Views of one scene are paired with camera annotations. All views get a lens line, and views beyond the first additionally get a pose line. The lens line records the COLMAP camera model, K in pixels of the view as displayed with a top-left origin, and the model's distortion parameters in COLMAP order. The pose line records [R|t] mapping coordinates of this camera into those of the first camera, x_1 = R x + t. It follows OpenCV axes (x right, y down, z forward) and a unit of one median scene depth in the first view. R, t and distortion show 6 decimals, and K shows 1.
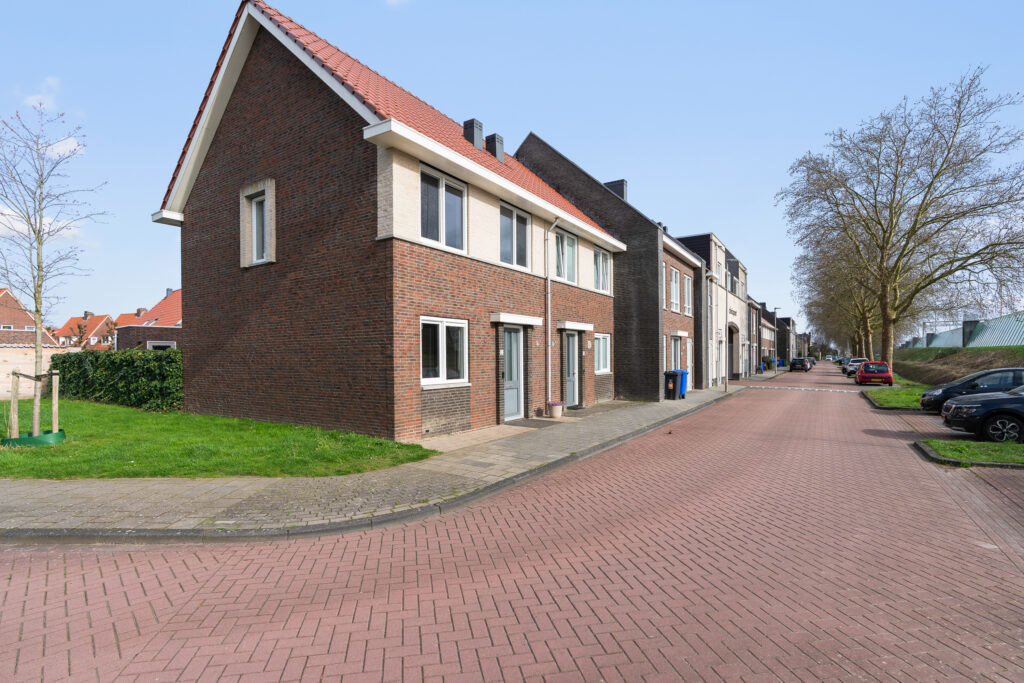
lens RADIAL K [[463.6, 0, 507.1], [0, 463.6, 357.1], [0, 0, 1]] dist [-0.000456, -0.000082]
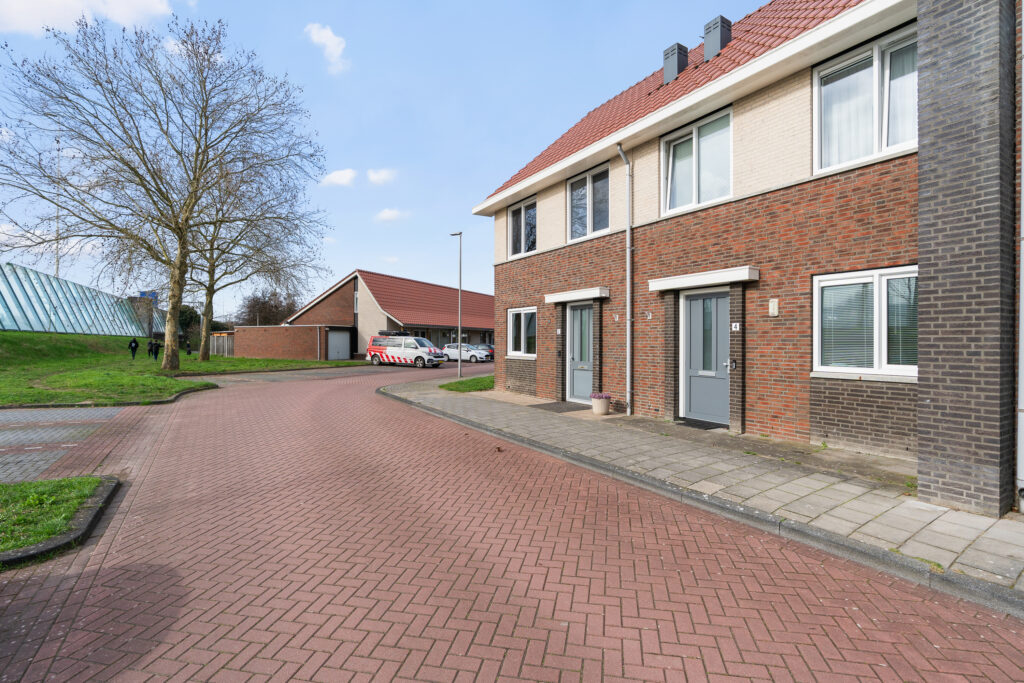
lens RADIAL K [[463.6, 0, 511.6], [0, 463.6, 341.4], [0, 0, 1]] dist [-0.000456, -0.000082]
pose [[-0.388847, 0.005094, -0.921288, 0.895295], [0.002546, 0.999987, 0.004455, 0.006136], [0.921299, -0.000613, -0.388855, 1.192351]]
